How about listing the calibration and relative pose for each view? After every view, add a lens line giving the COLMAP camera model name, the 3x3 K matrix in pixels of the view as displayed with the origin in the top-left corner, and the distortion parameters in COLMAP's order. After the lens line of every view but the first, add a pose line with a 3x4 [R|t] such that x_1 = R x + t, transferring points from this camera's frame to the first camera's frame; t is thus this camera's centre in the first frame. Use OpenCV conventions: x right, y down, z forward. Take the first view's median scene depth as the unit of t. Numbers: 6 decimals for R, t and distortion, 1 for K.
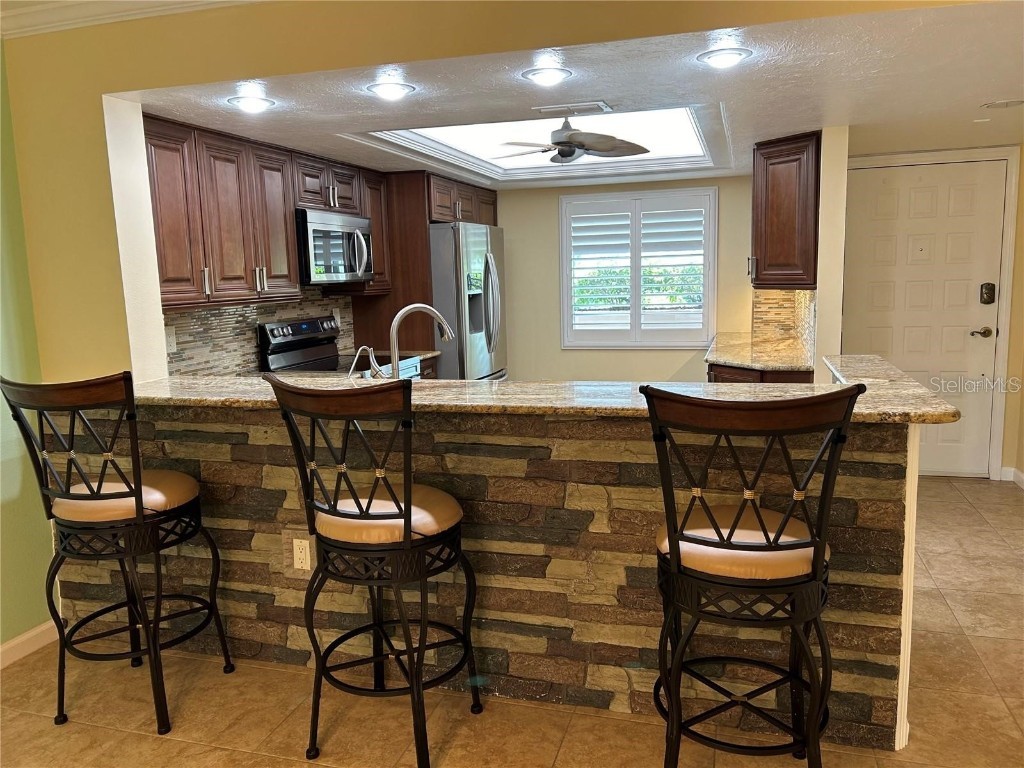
lens RADIAL K [[782.4, 0, 510.0], [0, 782.4, 383.7], [0, 0, 1]] dist [0.030274, -0.019431]
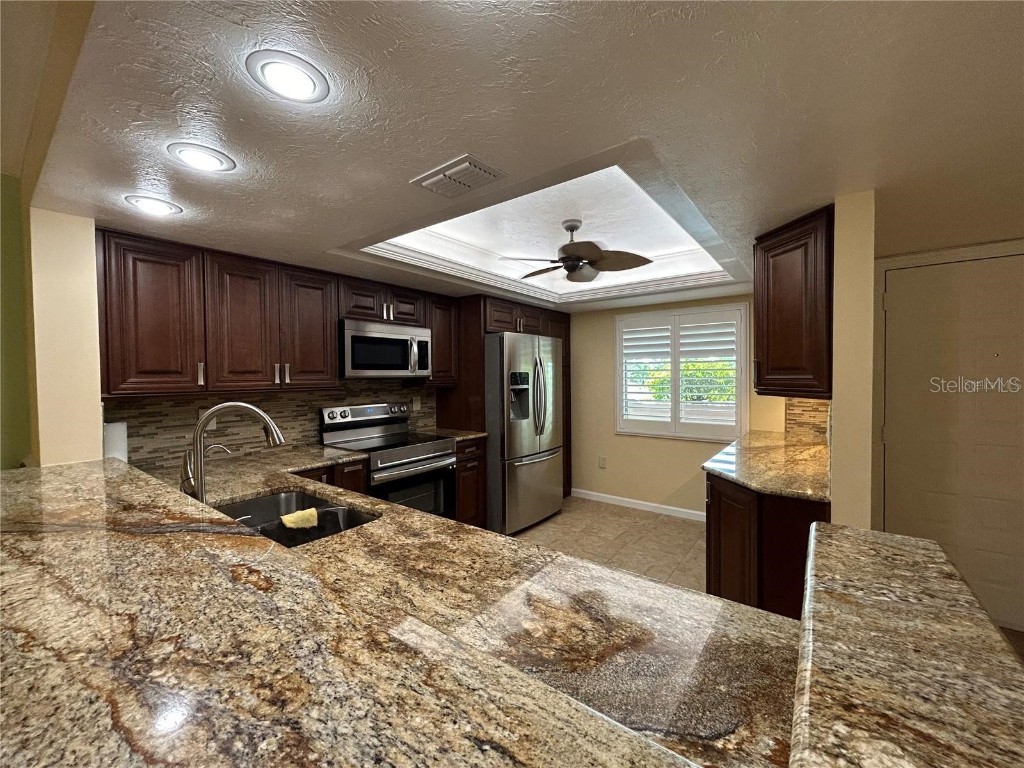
lens RADIAL K [[413.8, 0, 515.9], [0, 413.8, 383.4], [0, 0, 1]] dist [-0.001600, -0.000247]
pose [[0.936004, 0.025593, -0.351058, 0.222096], [-0.066720, 0.992172, -0.105559, -0.065633], [0.345609, 0.122226, 0.930384, 0.468798]]
